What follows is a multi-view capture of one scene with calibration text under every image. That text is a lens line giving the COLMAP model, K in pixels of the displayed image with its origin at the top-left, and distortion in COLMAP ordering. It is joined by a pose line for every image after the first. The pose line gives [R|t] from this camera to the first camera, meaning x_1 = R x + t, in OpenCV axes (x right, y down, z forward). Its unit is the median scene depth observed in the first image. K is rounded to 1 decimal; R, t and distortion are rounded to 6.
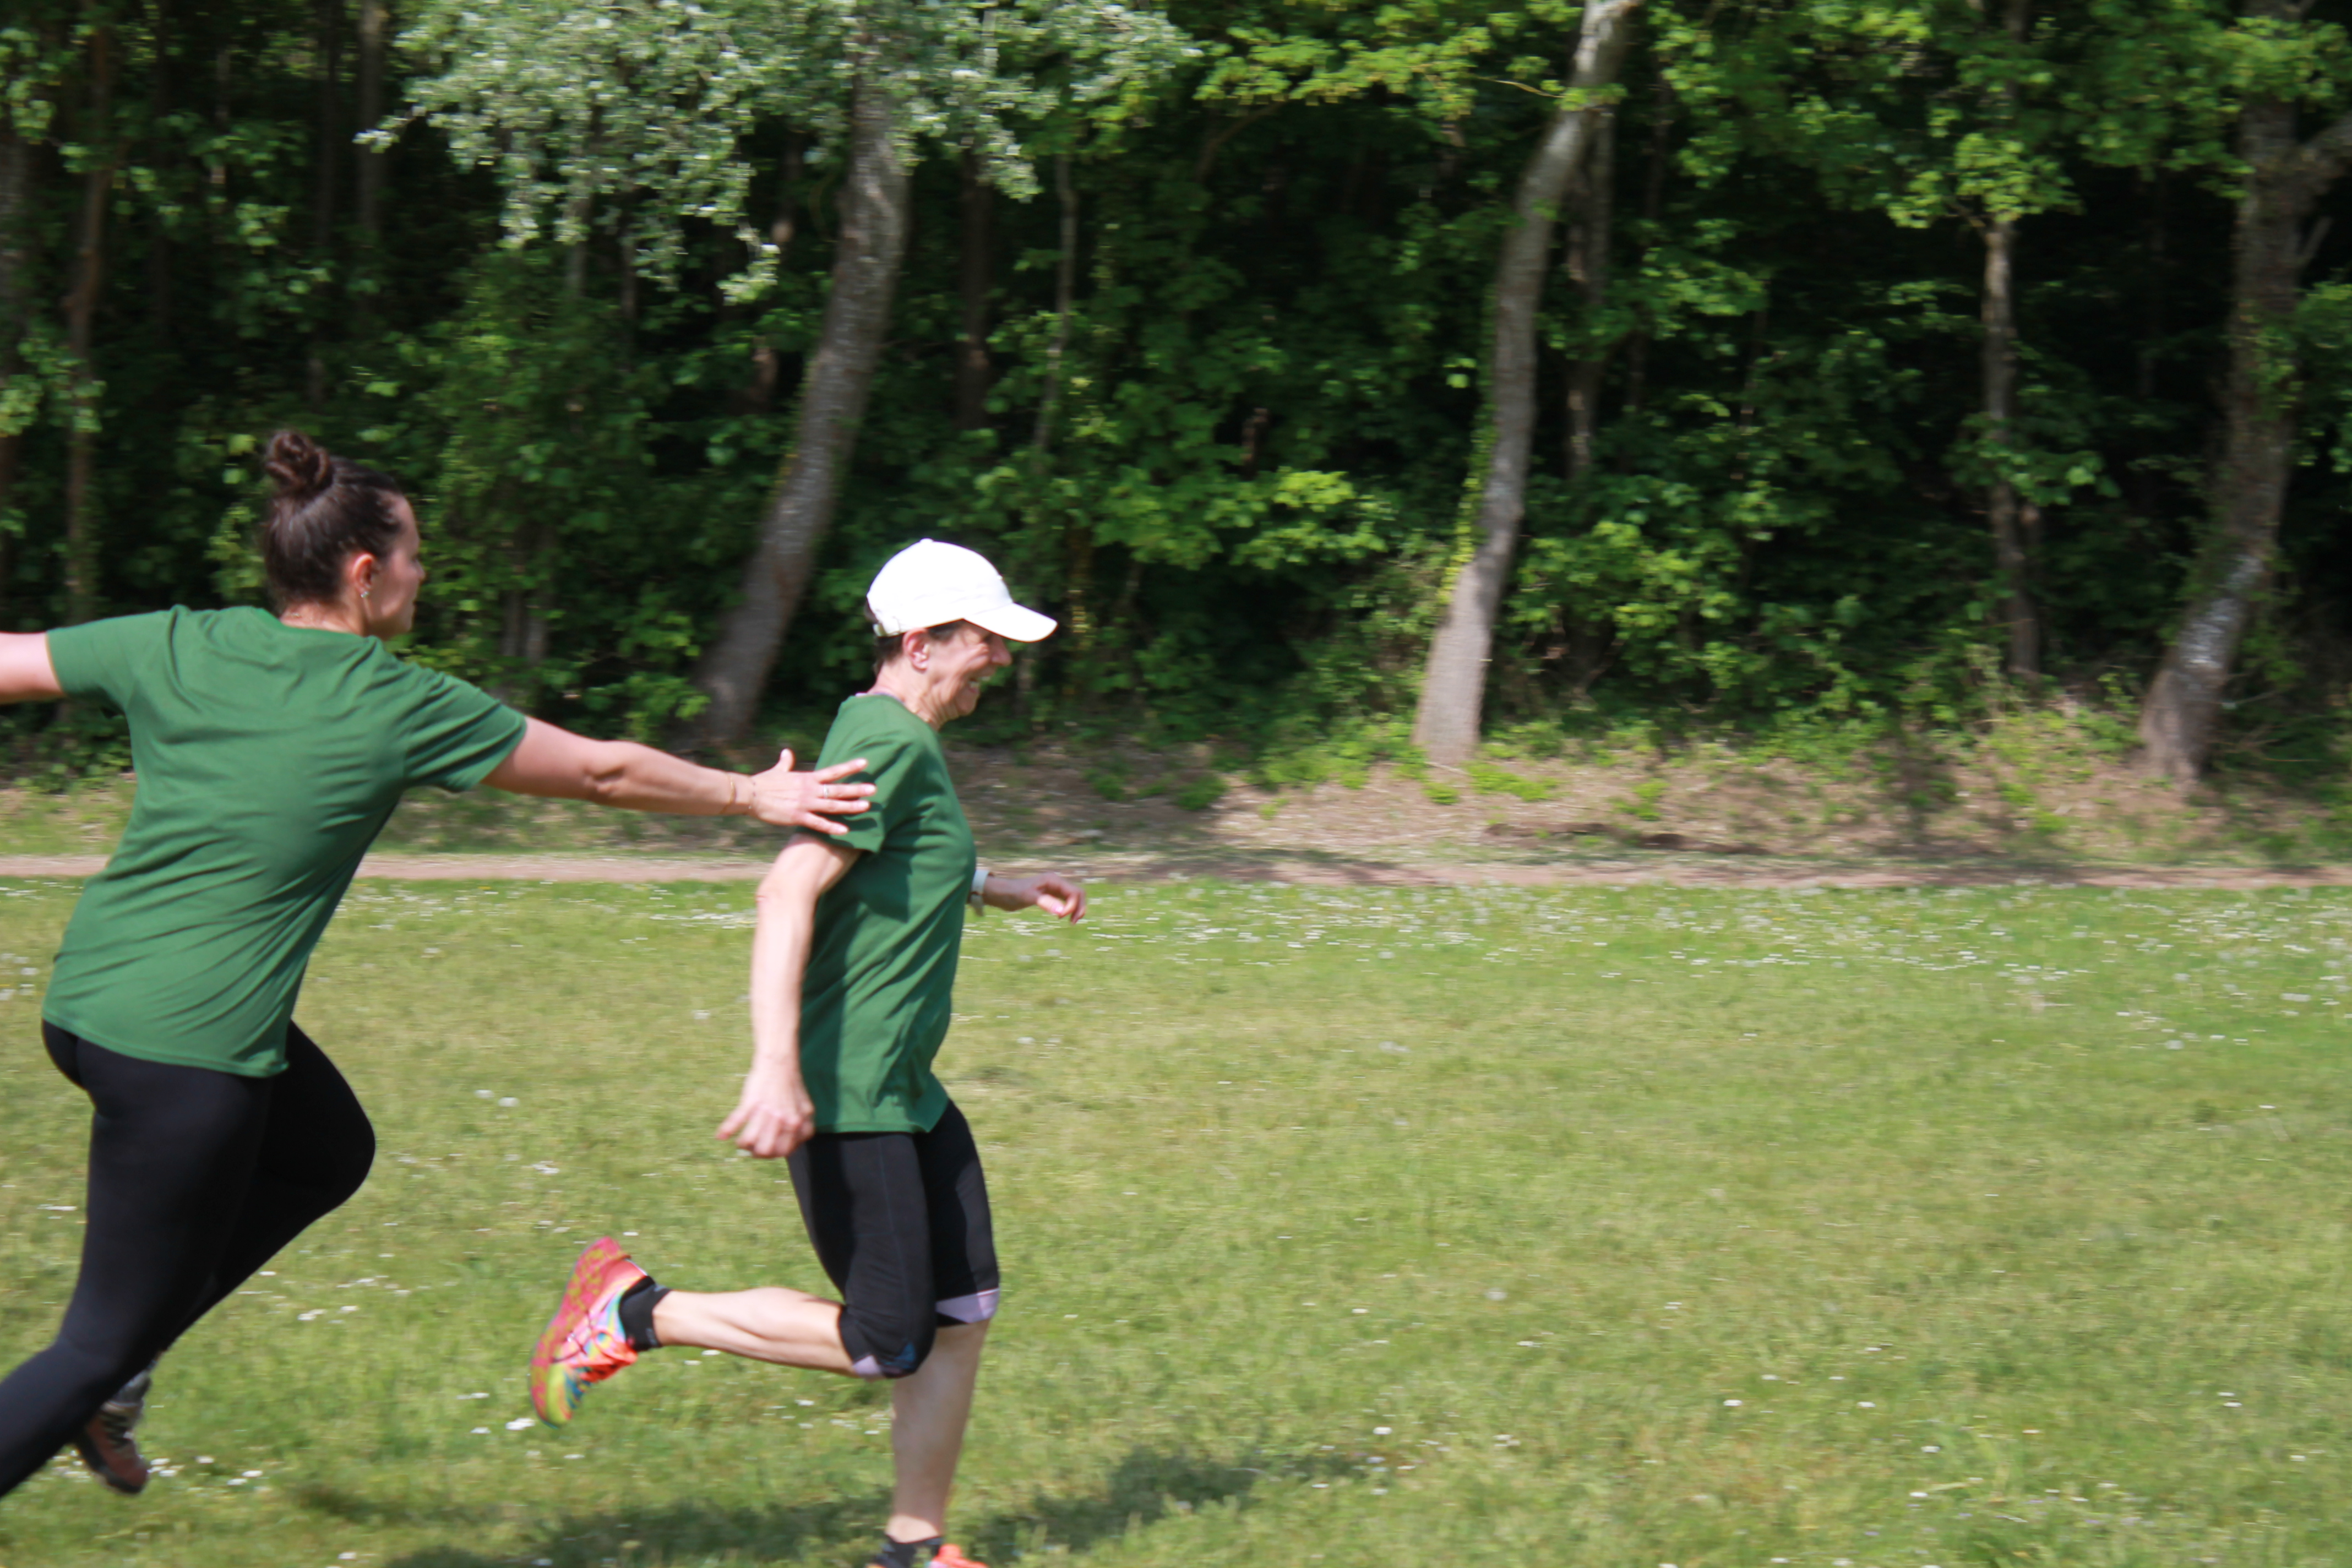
lens RADIAL K [[5743.5, 0, 1180.3], [0, 5743.5, 778.2], [0, 0, 1]] dist [0.110639, 0.000000]
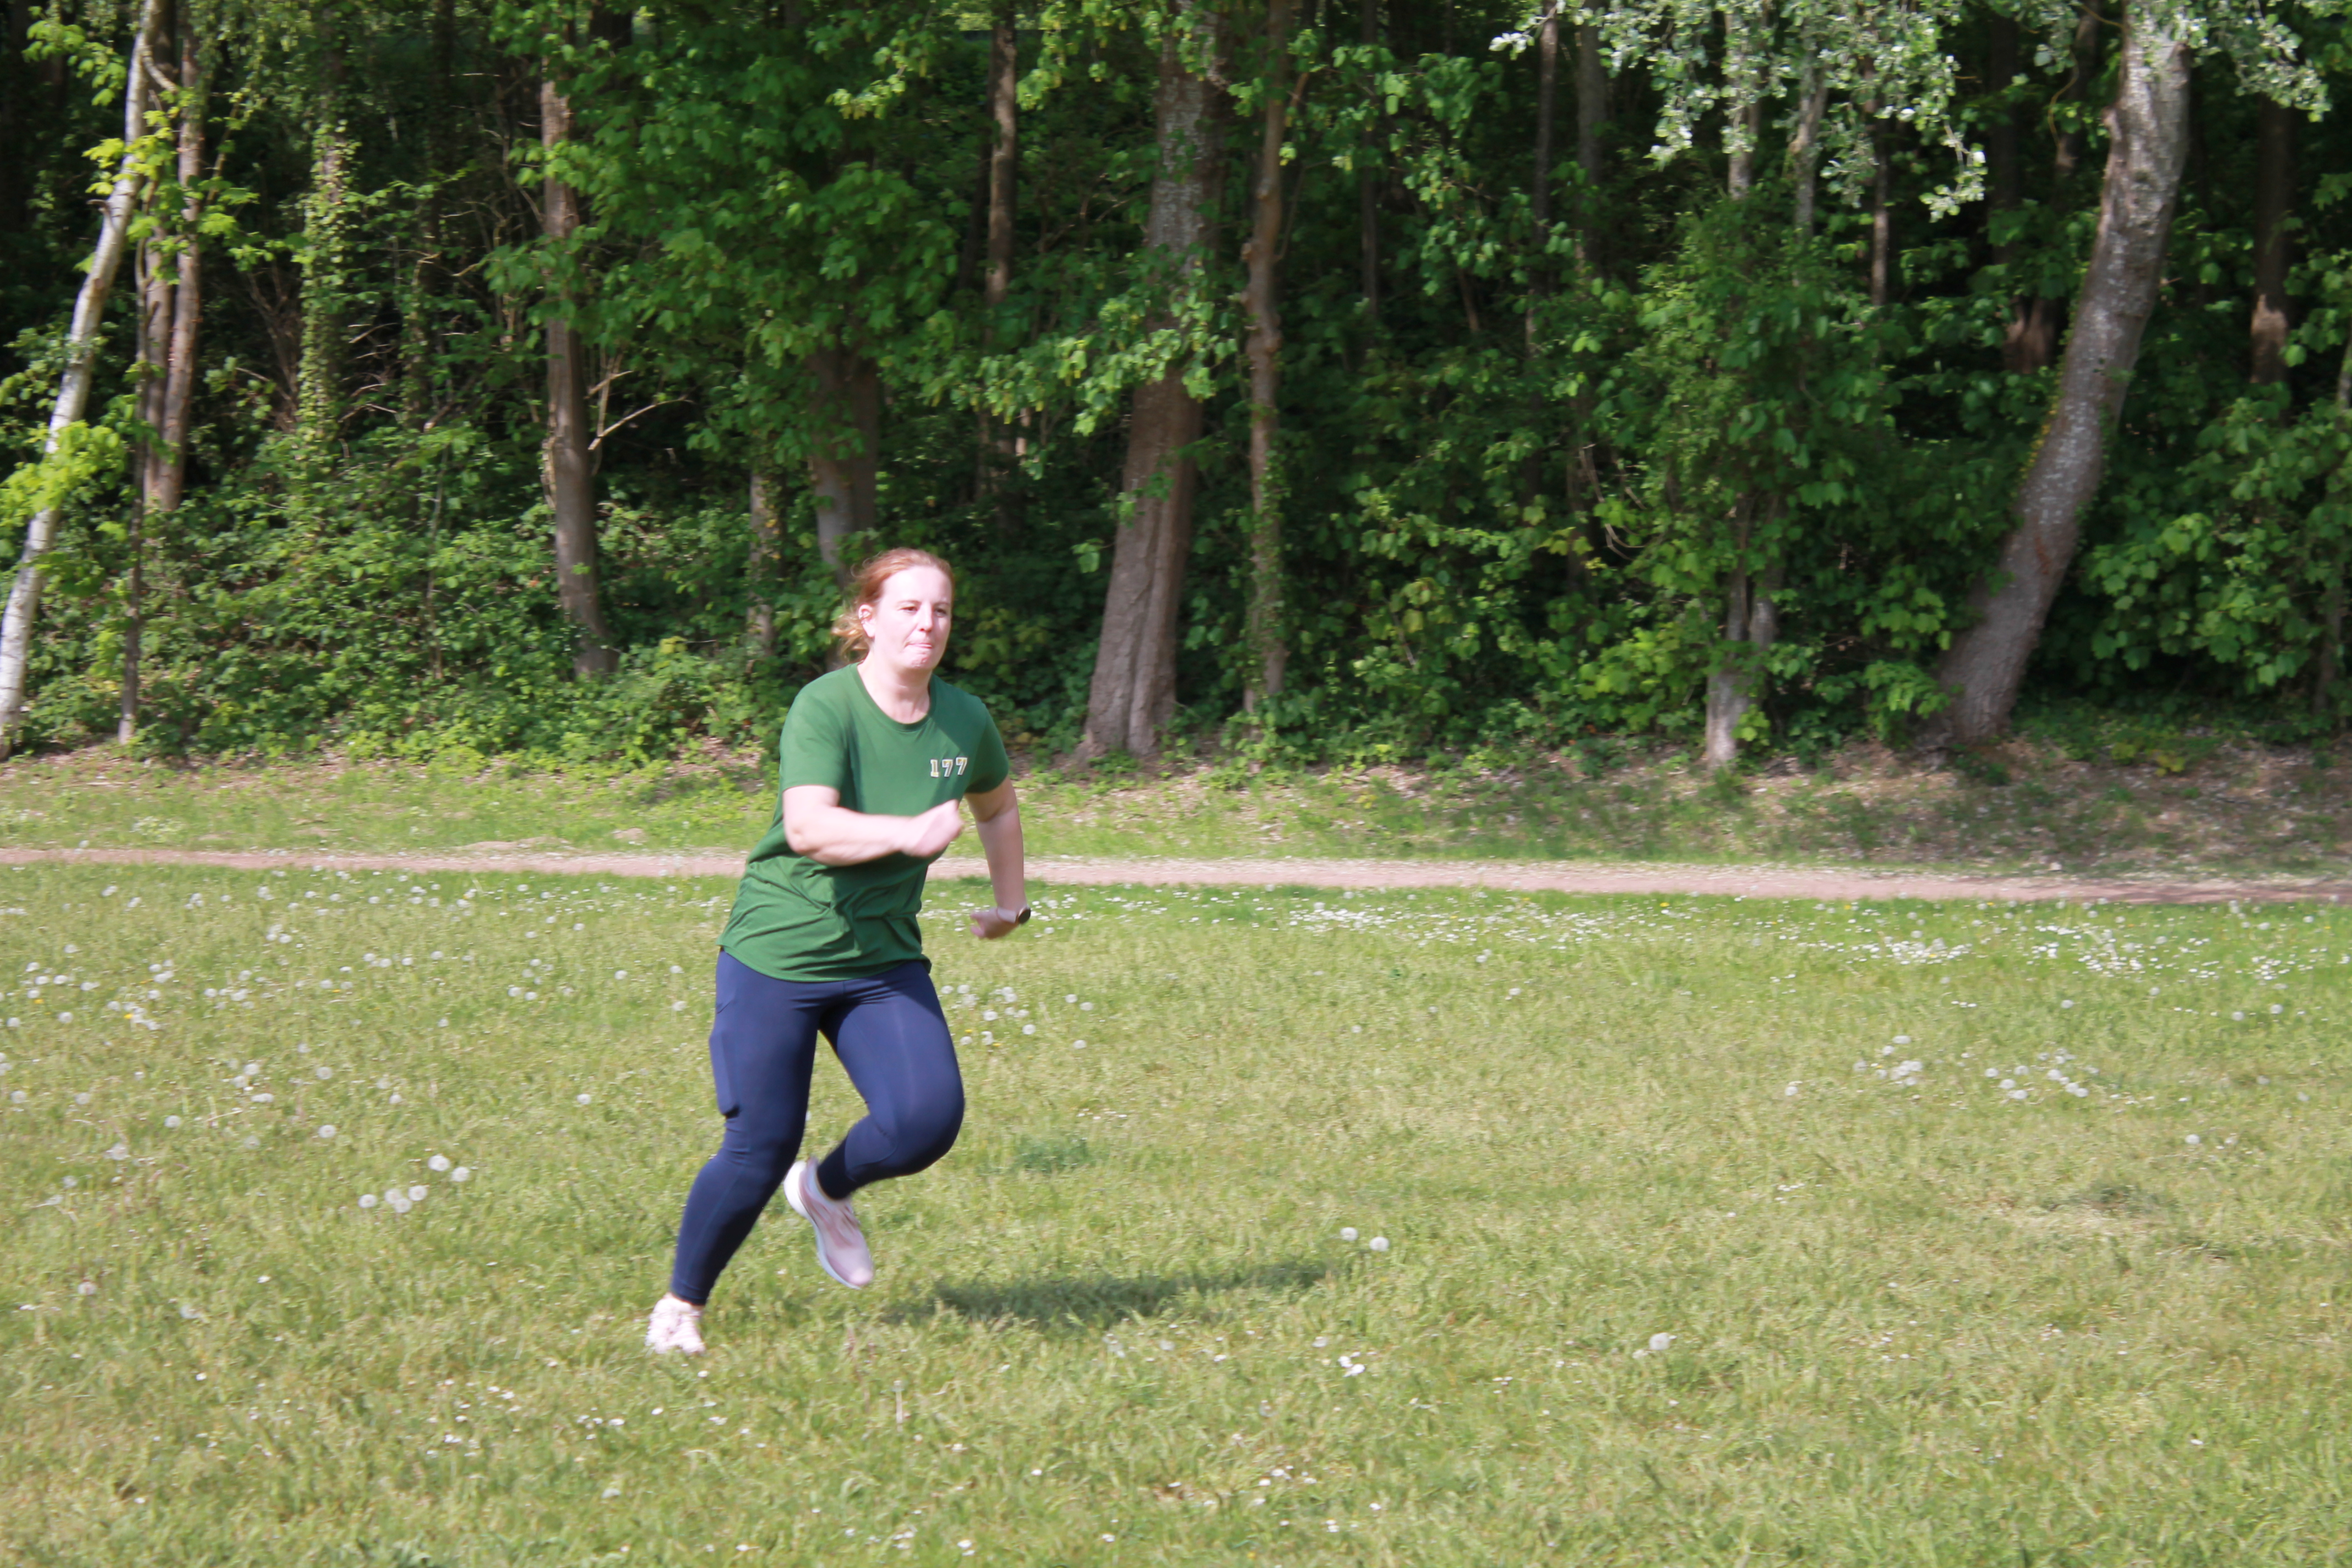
lens RADIAL K [[5743.5, 0, 1121.5], [0, 5743.5, 785.9], [0, 0, 1]] dist [0.110639, 0.000000]
pose [[0.969422, 0.010018, -0.245195, 0.011601], [-0.009128, 0.999947, 0.004765, -0.002030], [0.245230, -0.002381, 0.969462, 0.109726]]
